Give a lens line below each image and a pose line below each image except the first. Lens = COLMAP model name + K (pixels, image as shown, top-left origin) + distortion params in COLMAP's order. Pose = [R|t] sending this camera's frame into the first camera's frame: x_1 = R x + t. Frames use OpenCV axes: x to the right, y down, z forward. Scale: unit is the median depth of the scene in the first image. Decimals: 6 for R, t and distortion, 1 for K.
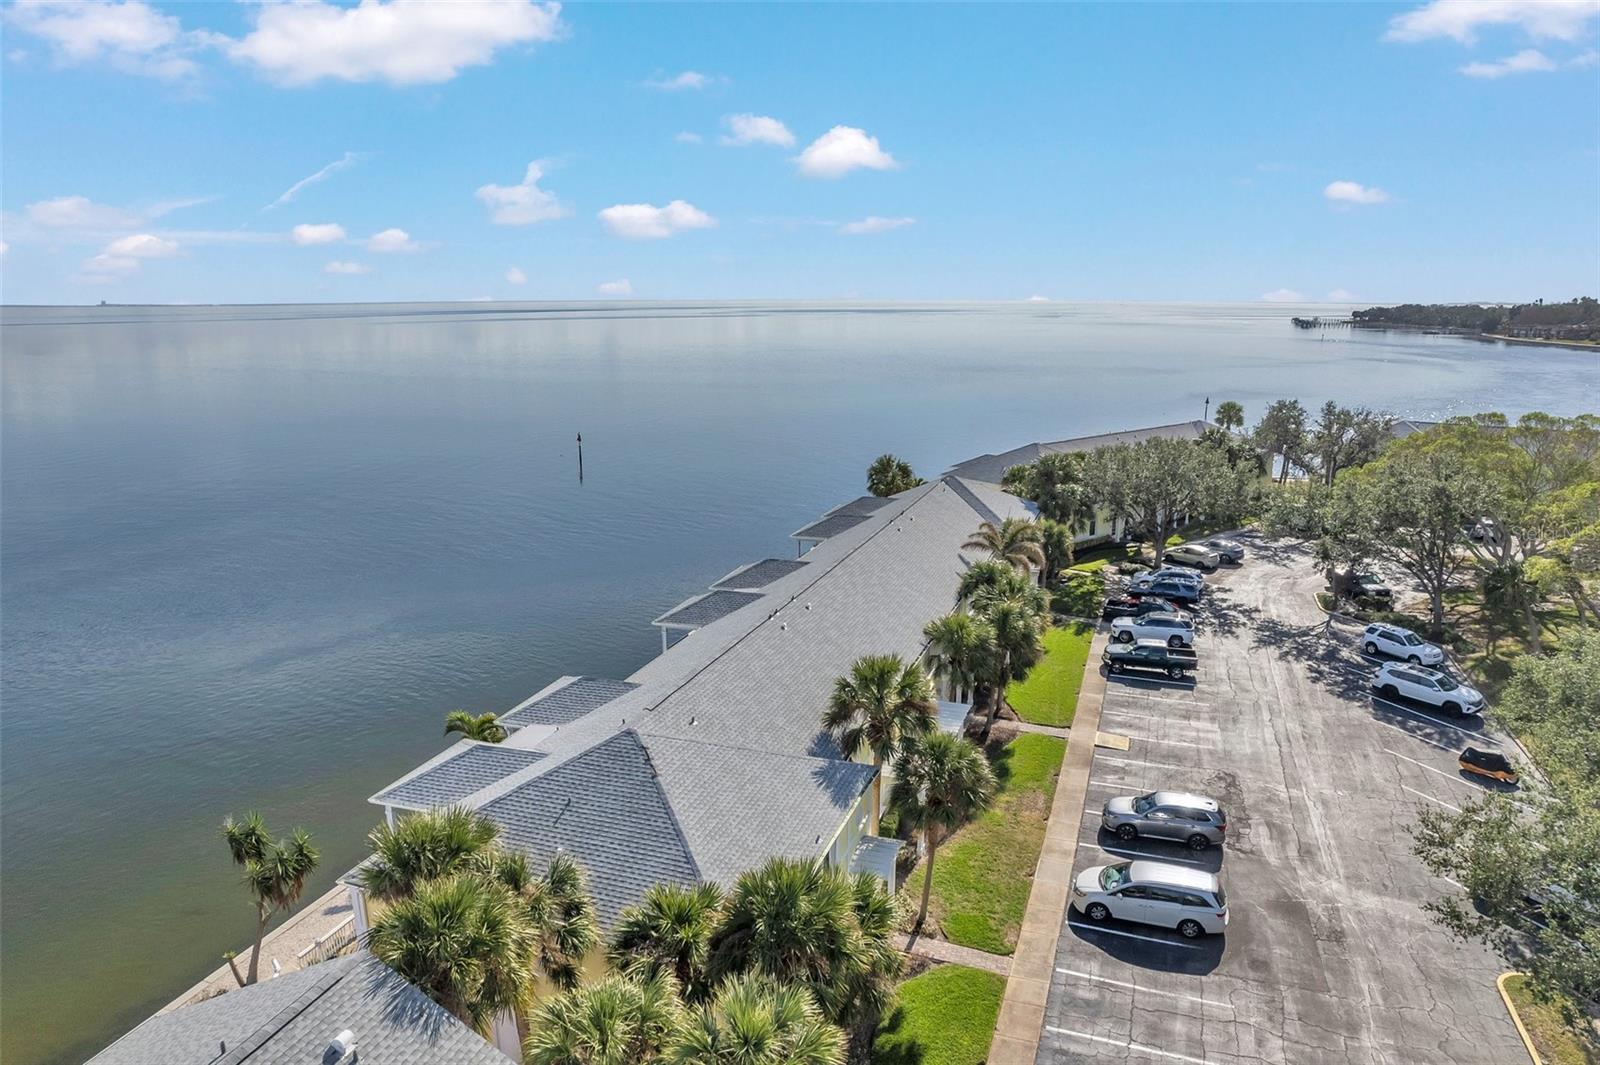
lens RADIAL K [[1041.5, 0, 800.0], [0, 1041.5, 532.5], [0, 0, 1]] dist [-0.094989, 0.089923]
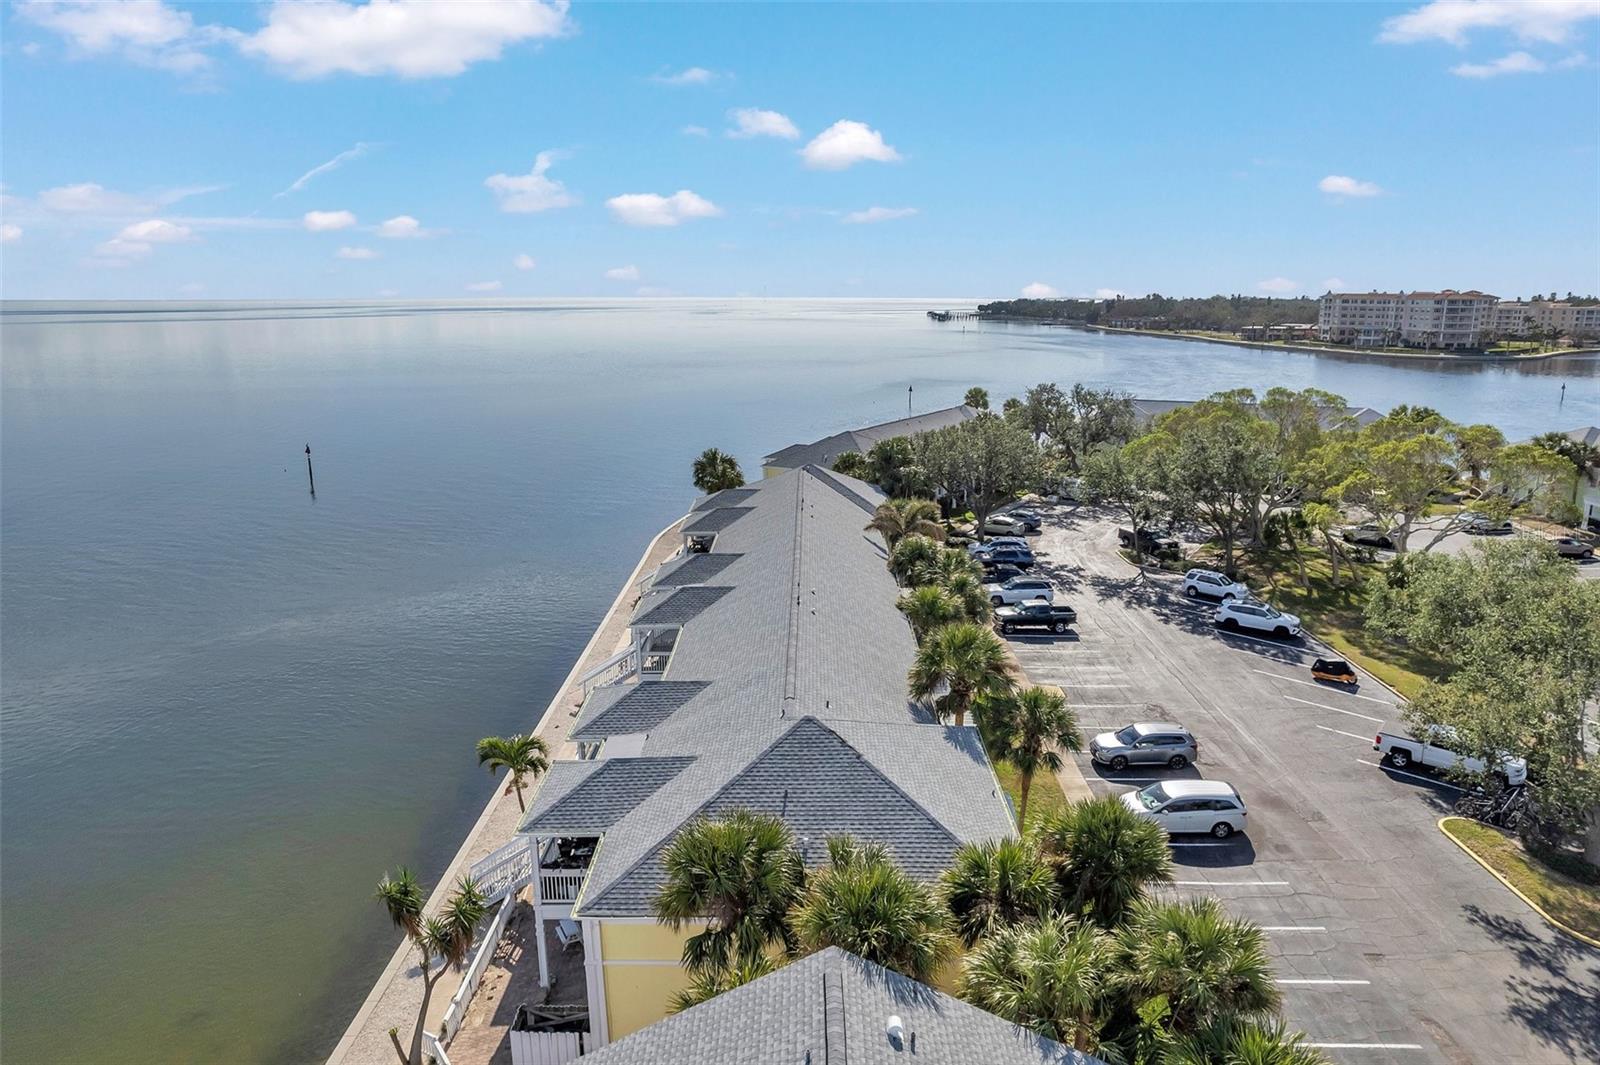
lens RADIAL K [[1047.5, 0, 800.0], [0, 1047.5, 532.5], [0, 0, 1]] dist [-0.091664, 0.089494]
pose [[0.943430, -0.071027, 0.323876, -0.244705], [0.070680, 0.997416, 0.012850, -0.000823], [-0.323952, 0.010768, 0.946012, 0.020232]]
